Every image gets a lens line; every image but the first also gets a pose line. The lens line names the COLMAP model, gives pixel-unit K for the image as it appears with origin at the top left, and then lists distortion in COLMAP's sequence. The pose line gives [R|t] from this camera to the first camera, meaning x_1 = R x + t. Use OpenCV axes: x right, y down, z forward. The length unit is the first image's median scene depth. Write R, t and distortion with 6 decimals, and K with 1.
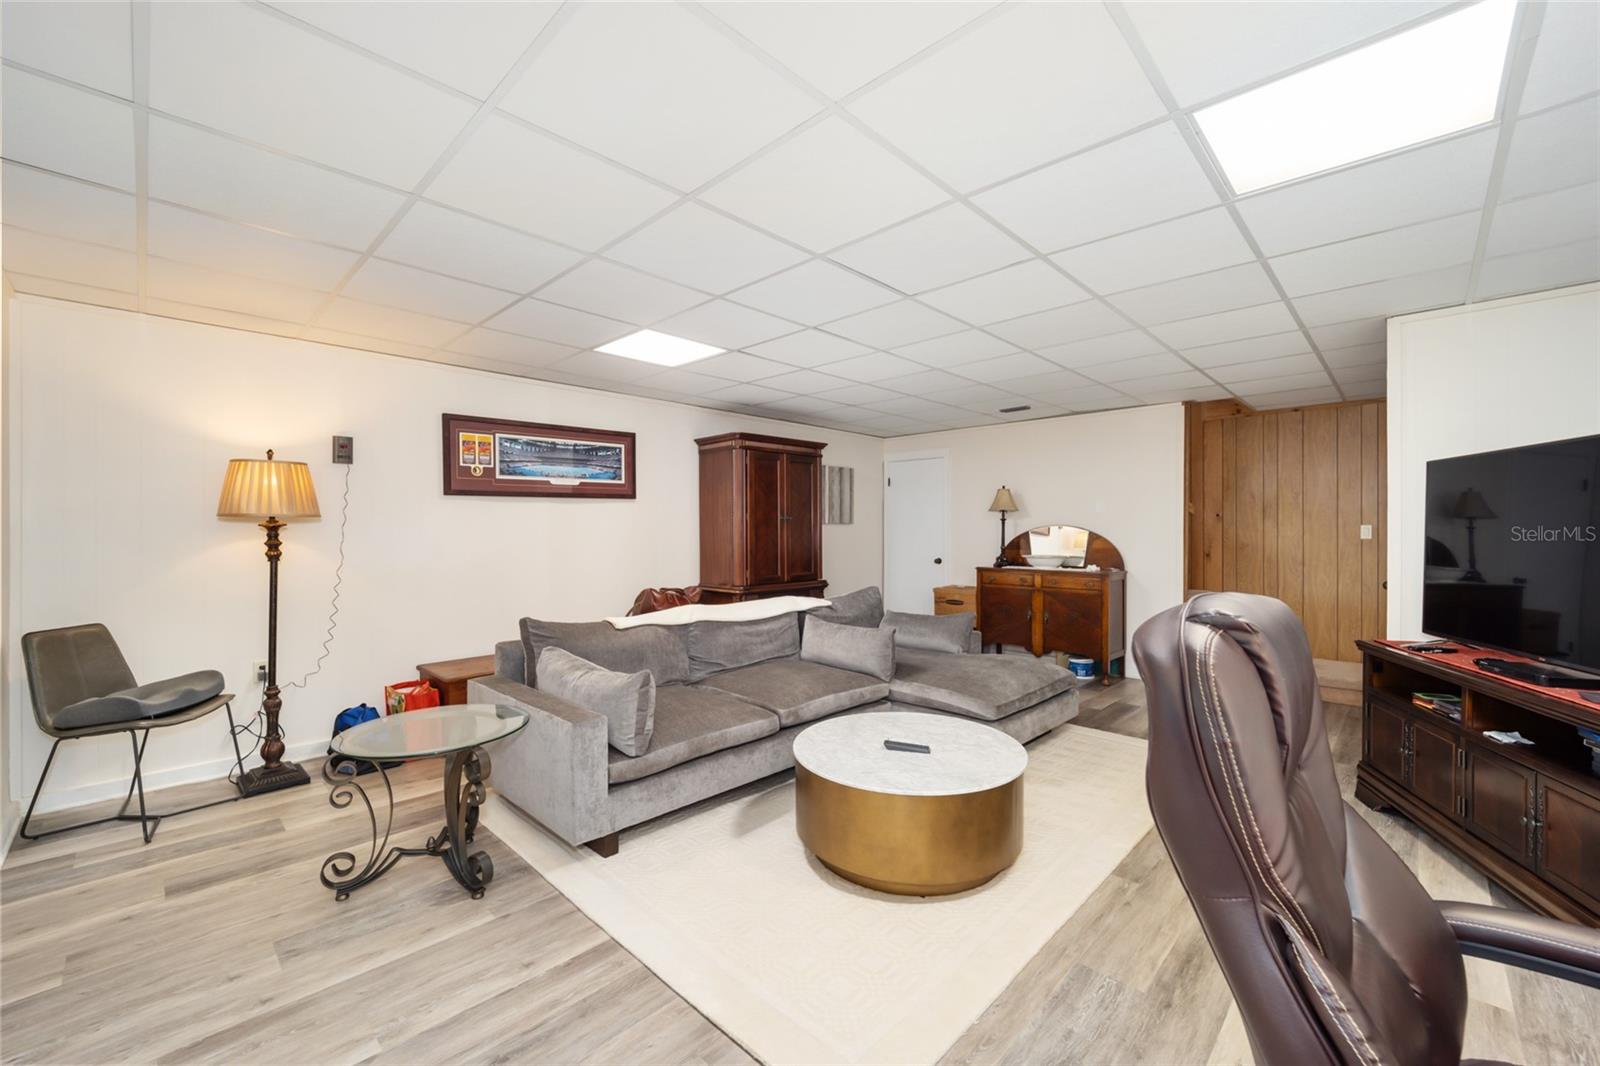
lens RADIAL K [[642.8, 0, 795.9], [0, 642.8, 530.1], [0, 0, 1]] dist [0.014818, 0.000022]
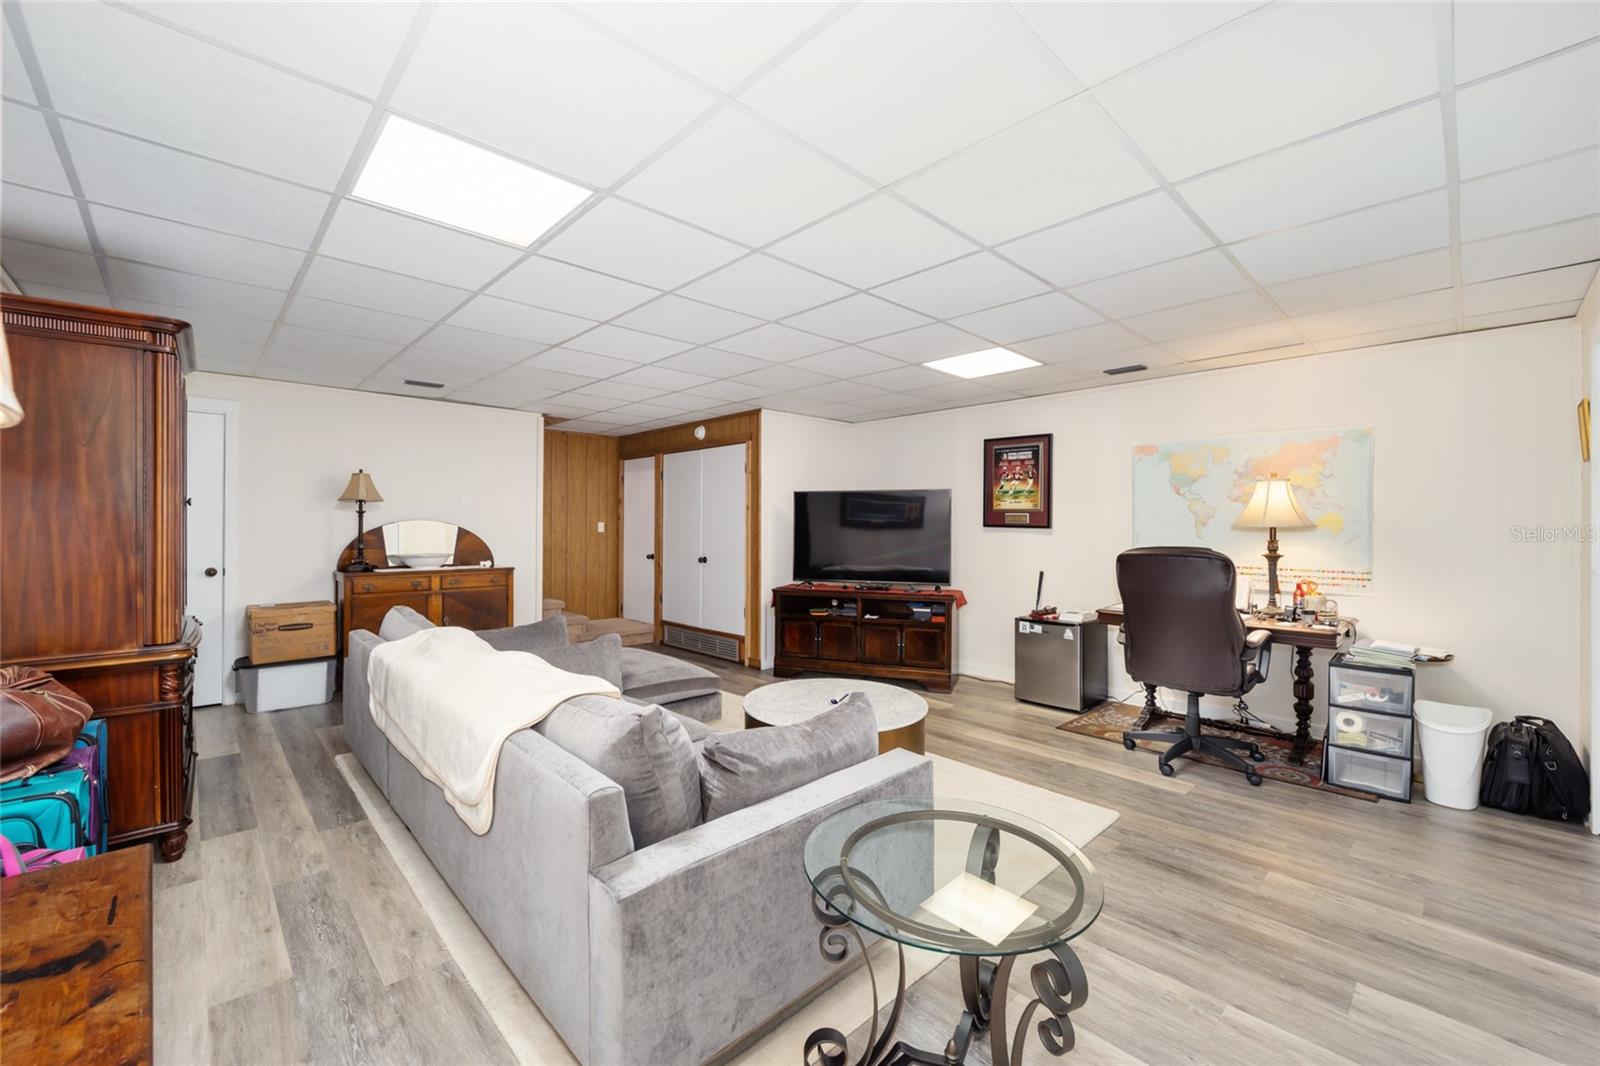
lens RADIAL K [[642.8, 0, 795.9], [0, 642.8, 530.1], [0, 0, 1]] dist [0.014818, 0.000022]
pose [[0.044409, -0.003621, 0.999007, -0.501146], [-0.003715, 0.999986, 0.003790, 0.000828], [-0.999007, -0.003880, 0.044395, 0.479244]]
